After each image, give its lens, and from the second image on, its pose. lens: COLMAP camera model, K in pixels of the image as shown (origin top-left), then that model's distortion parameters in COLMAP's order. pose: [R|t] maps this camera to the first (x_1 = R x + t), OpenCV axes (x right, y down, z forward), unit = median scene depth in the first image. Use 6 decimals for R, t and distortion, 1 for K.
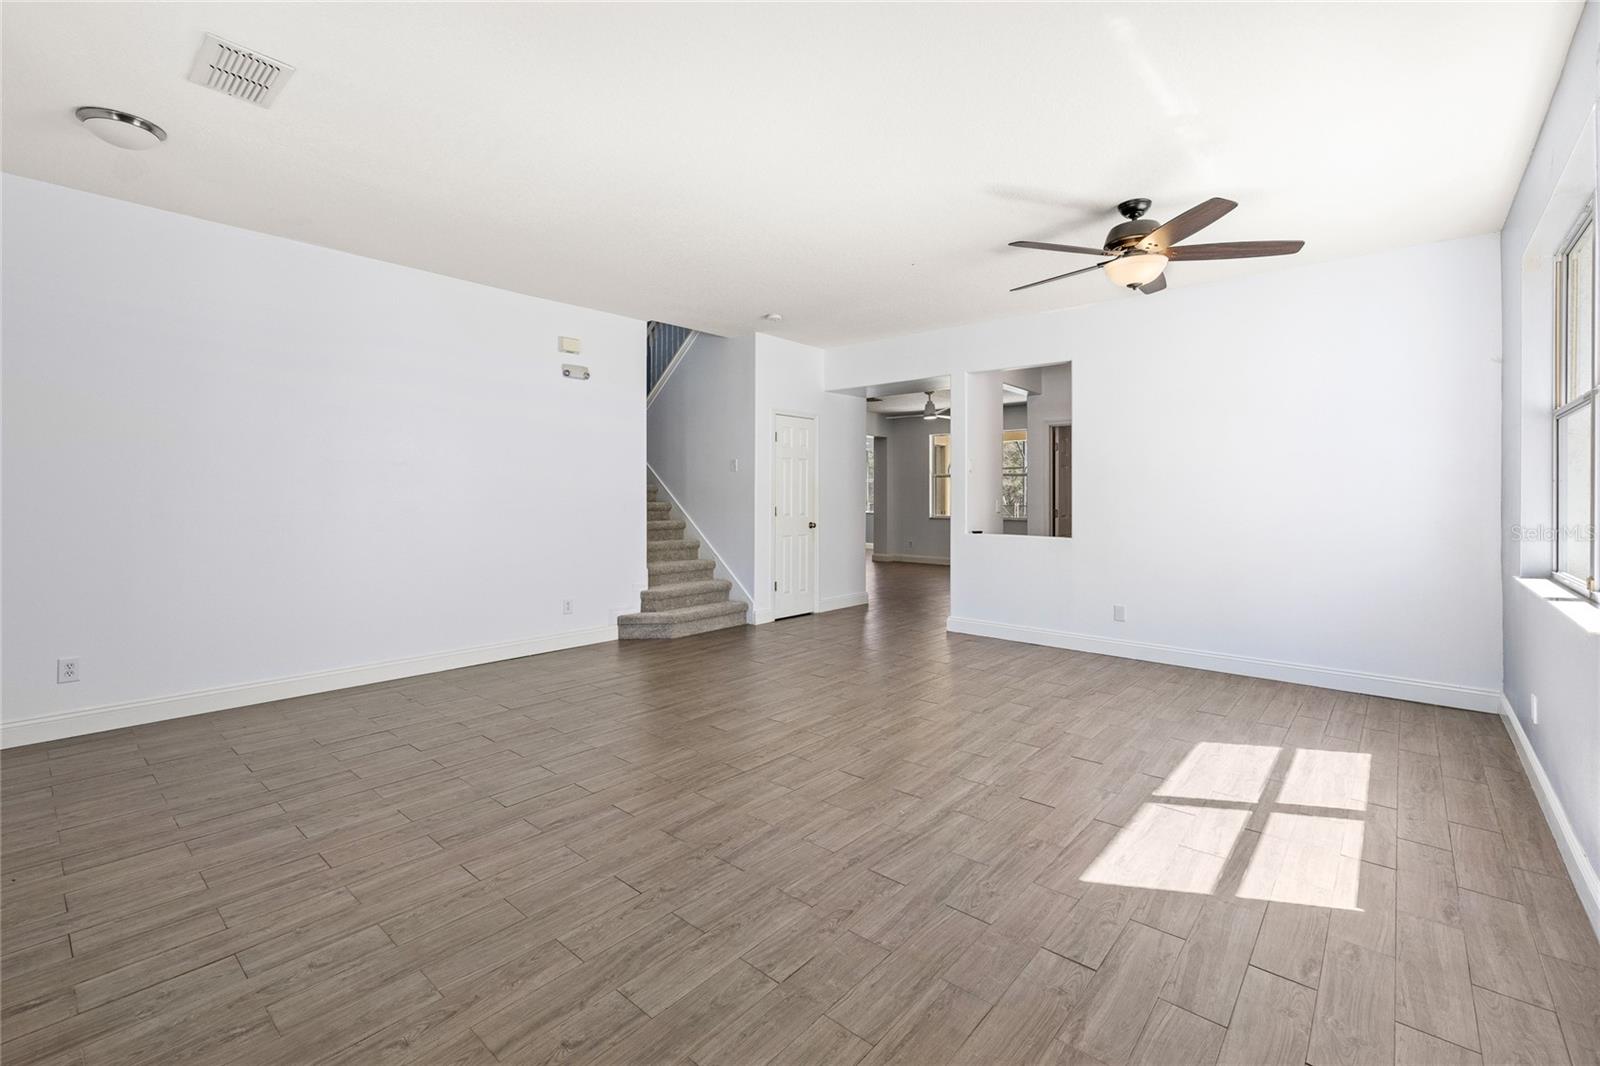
lens RADIAL K [[685.4, 0, 805.2], [0, 685.4, 493.4], [0, 0, 1]] dist [0.005368, 0.001042]
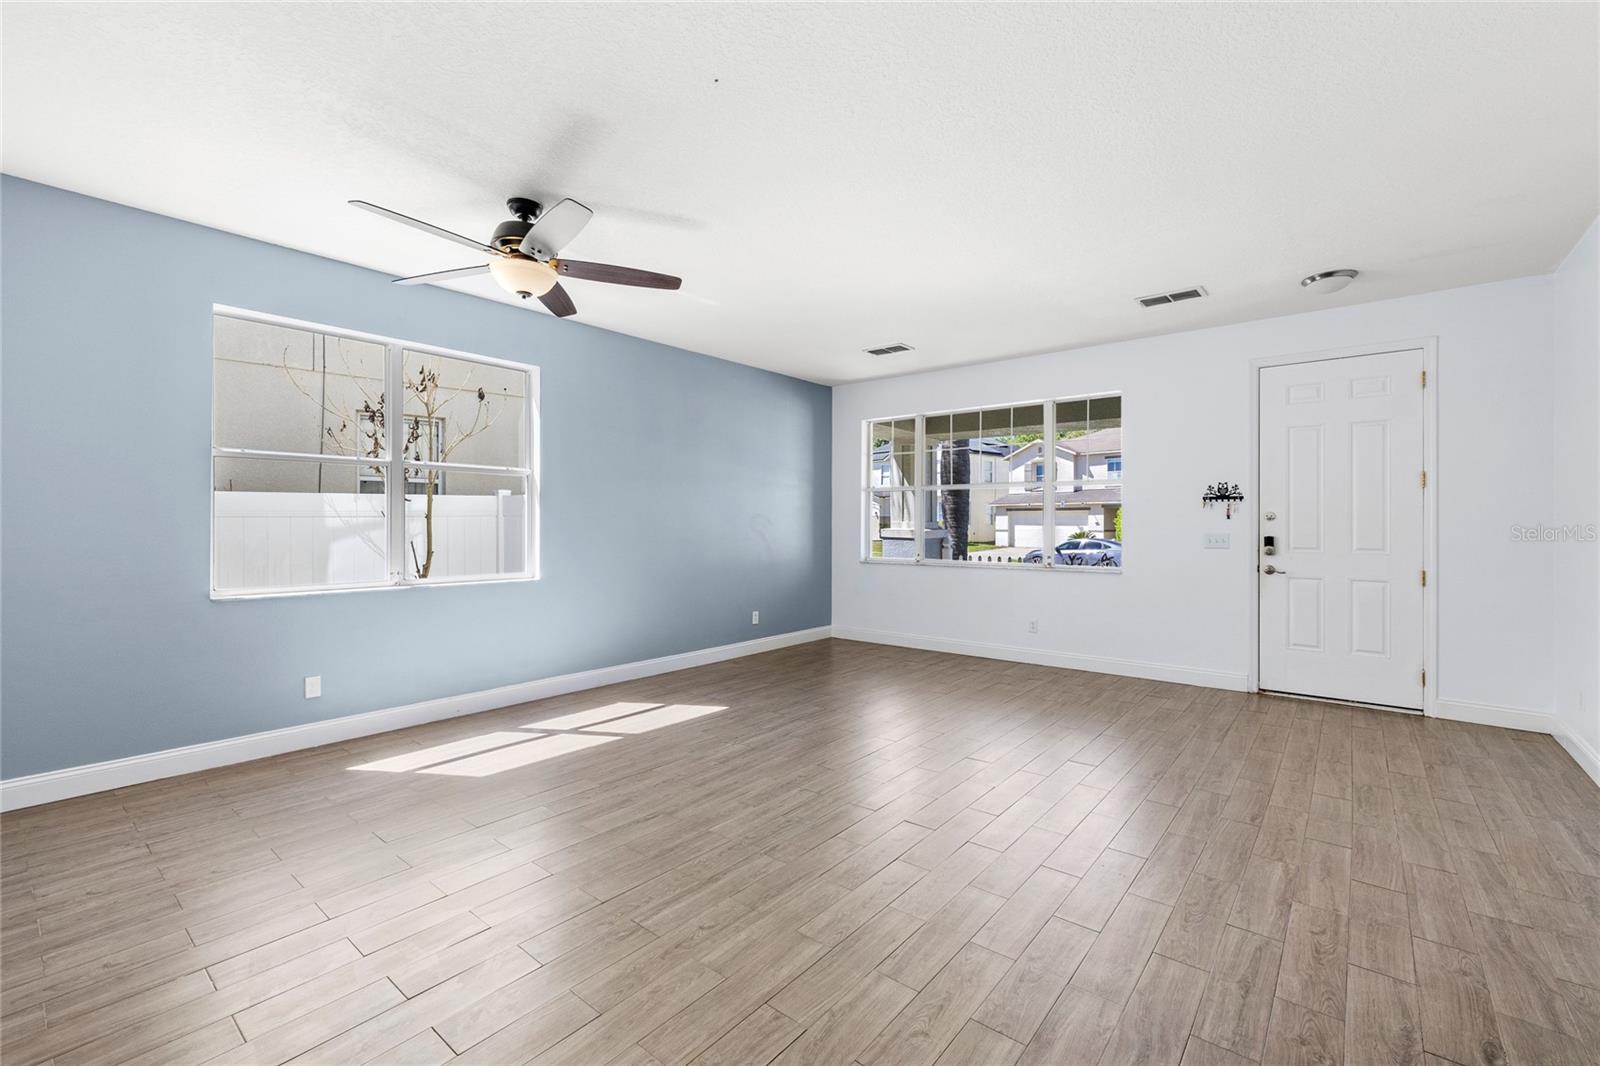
lens RADIAL K [[685.4, 0, 795.0], [0, 685.4, 528.0], [0, 0, 1]] dist [0.005368, 0.001042]
pose [[-0.999933, -0.005608, -0.010126, 0.137895], [-0.005608, 0.999984, -0.000003, 0.003644], [0.010126, 0.000054, -0.999949, 2.016513]]
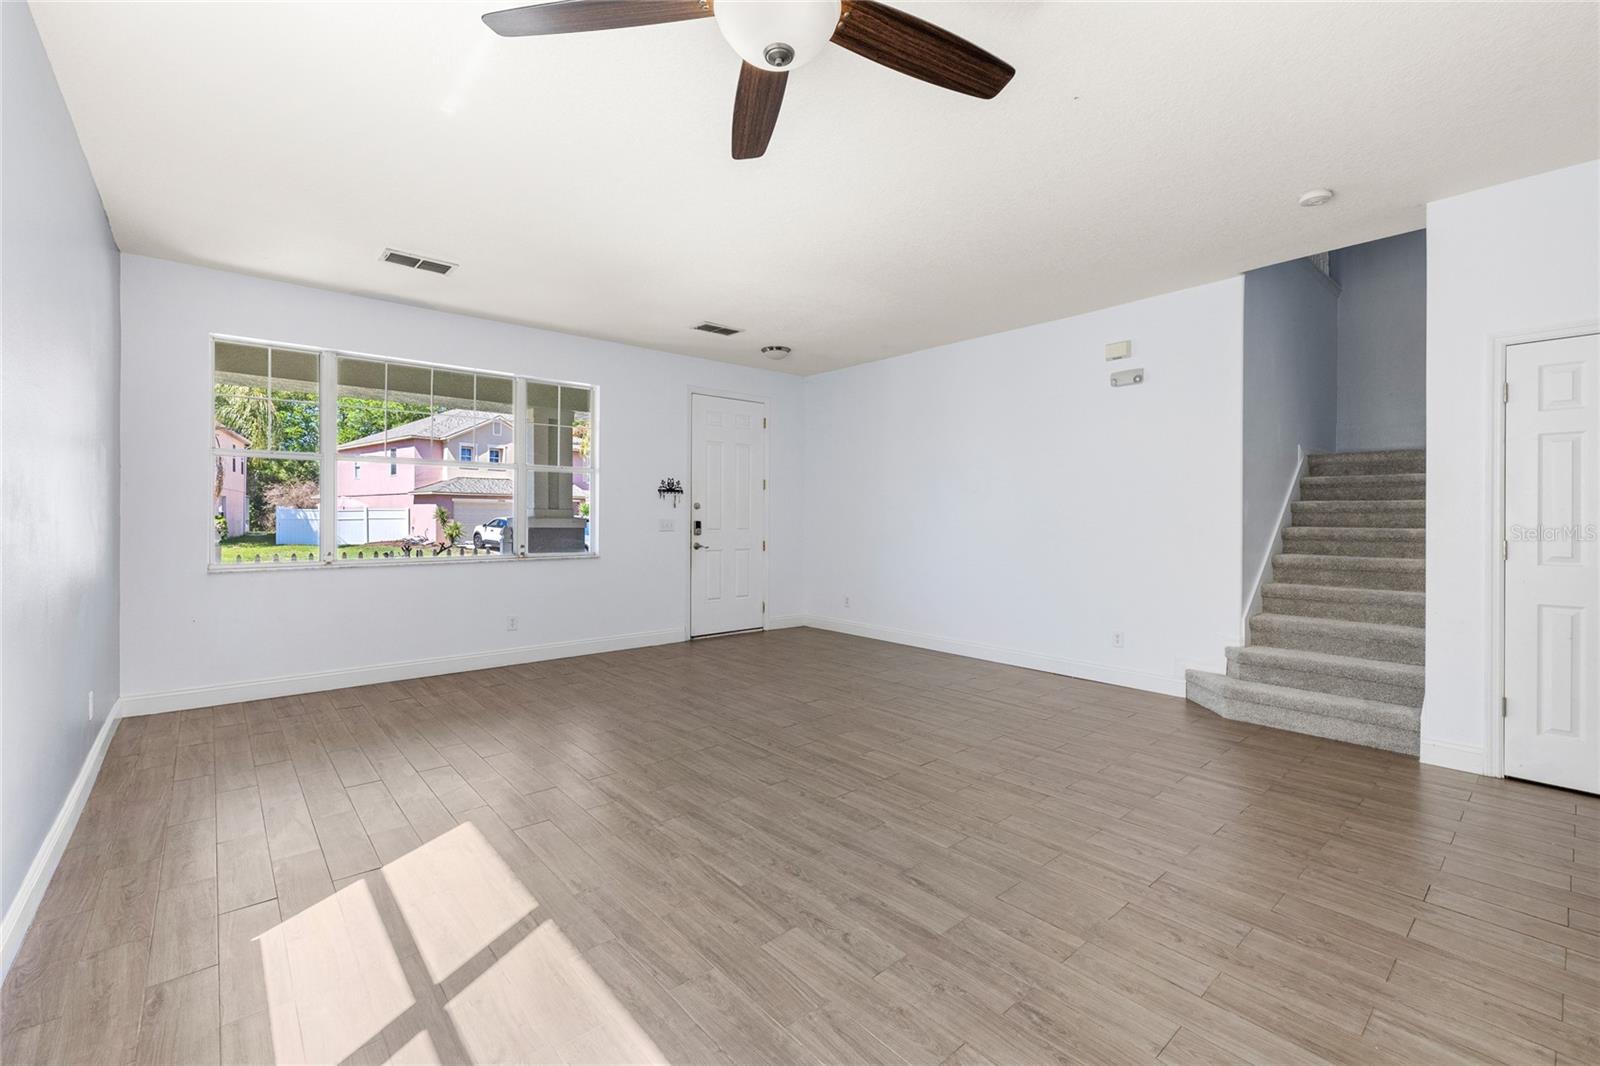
lens RADIAL K [[685.4, 0, 791.1], [0, 685.4, 524.8], [0, 0, 1]] dist [0.005368, 0.001042]
pose [[-0.152986, 0.009091, -0.988187, 0.989904], [0.000511, 0.999958, 0.009121, 0.008620], [0.988228, 0.000891, -0.152984, 1.139521]]
